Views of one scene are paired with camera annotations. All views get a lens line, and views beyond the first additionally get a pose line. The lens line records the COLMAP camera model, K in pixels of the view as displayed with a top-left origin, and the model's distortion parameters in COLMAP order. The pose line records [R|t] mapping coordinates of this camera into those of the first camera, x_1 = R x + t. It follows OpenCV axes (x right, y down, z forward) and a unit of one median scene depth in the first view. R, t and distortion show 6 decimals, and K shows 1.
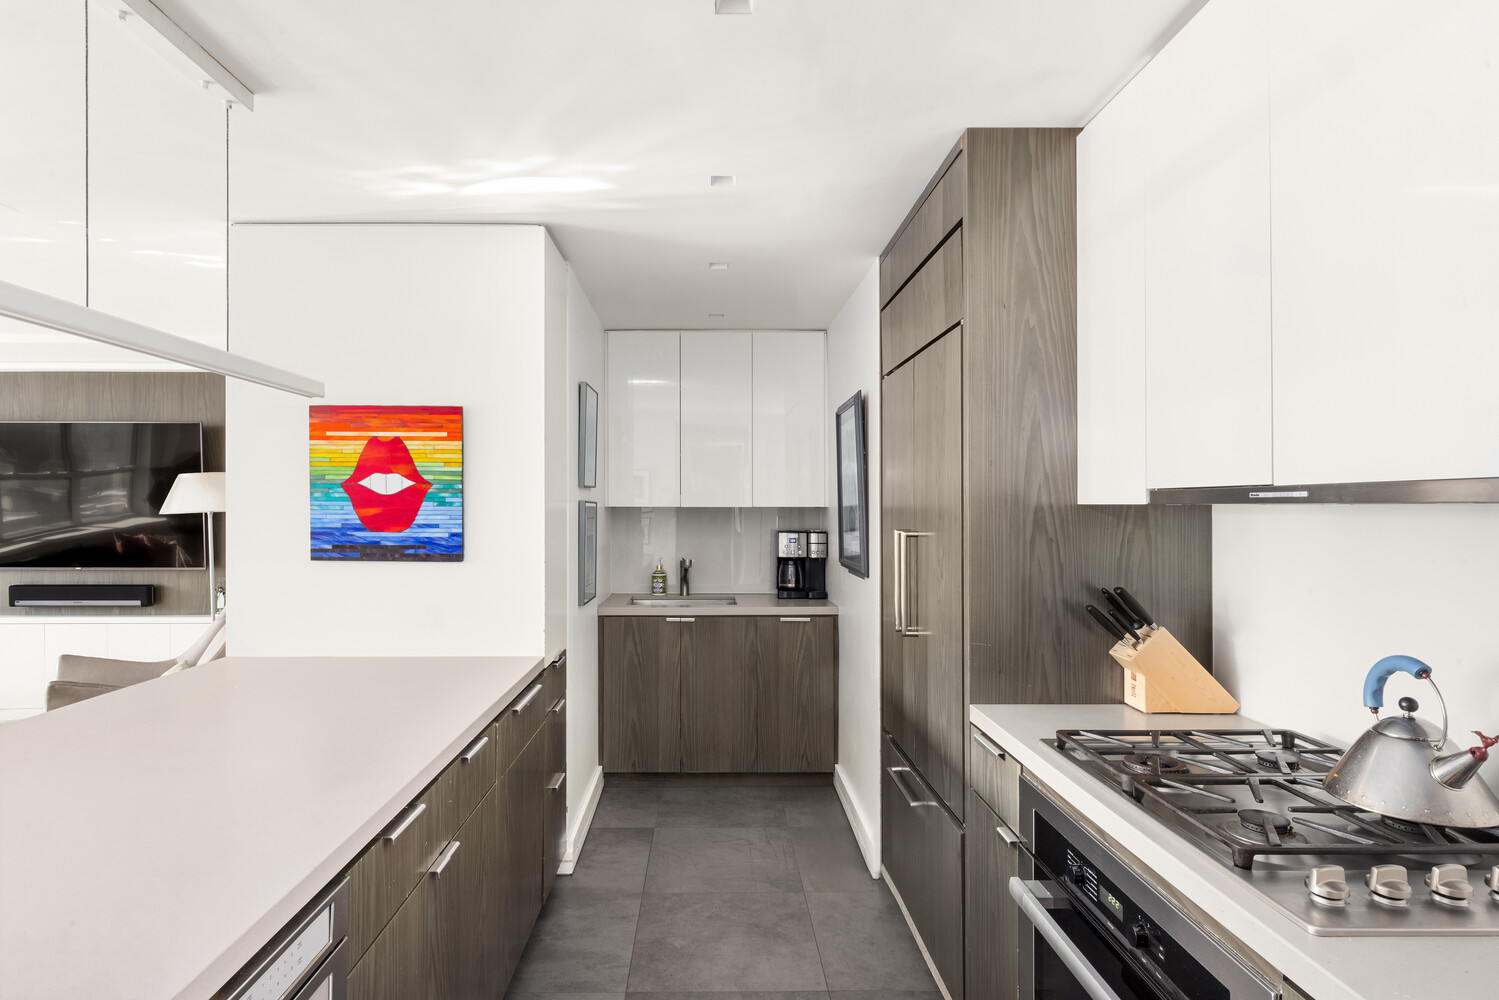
lens RADIAL K [[802.0, 0, 748.2], [0, 802.0, 502.3], [0, 0, 1]] dist [0.004115, 0.000742]
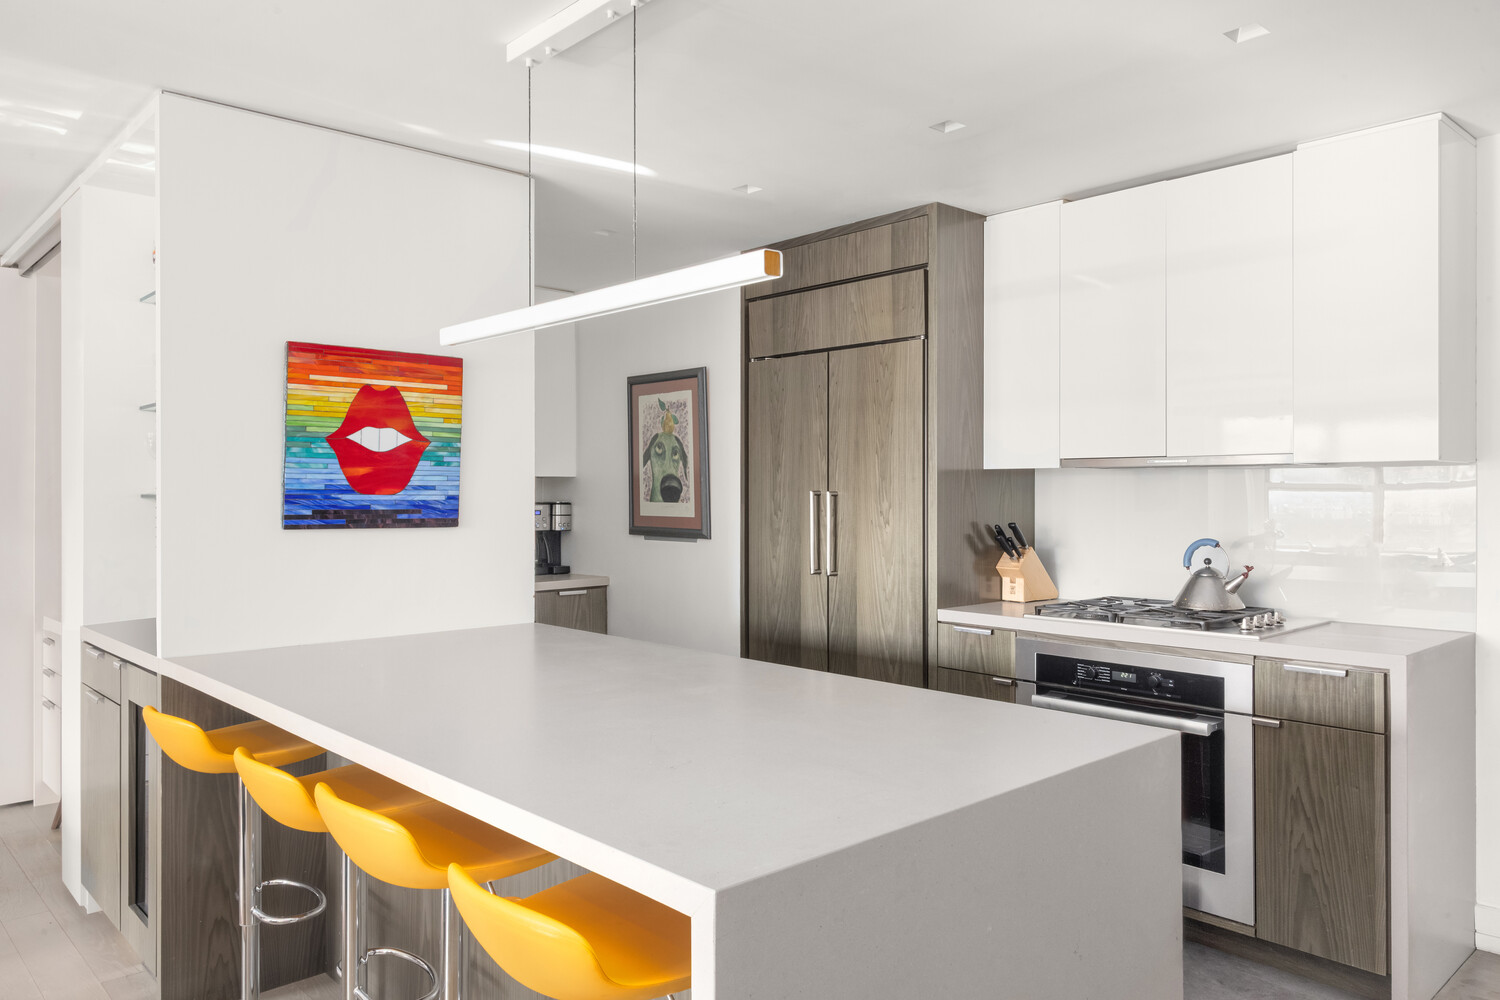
lens RADIAL K [[1051.0, 0, 750.8], [0, 1051.0, 499.5], [0, 0, 1]] dist [0.037411, 0.000411]
pose [[0.743807, -0.005812, 0.668369, -0.916858], [-0.002077, 0.999937, 0.011007, 0.028814], [-0.668391, -0.009576, 0.743749, -0.124938]]
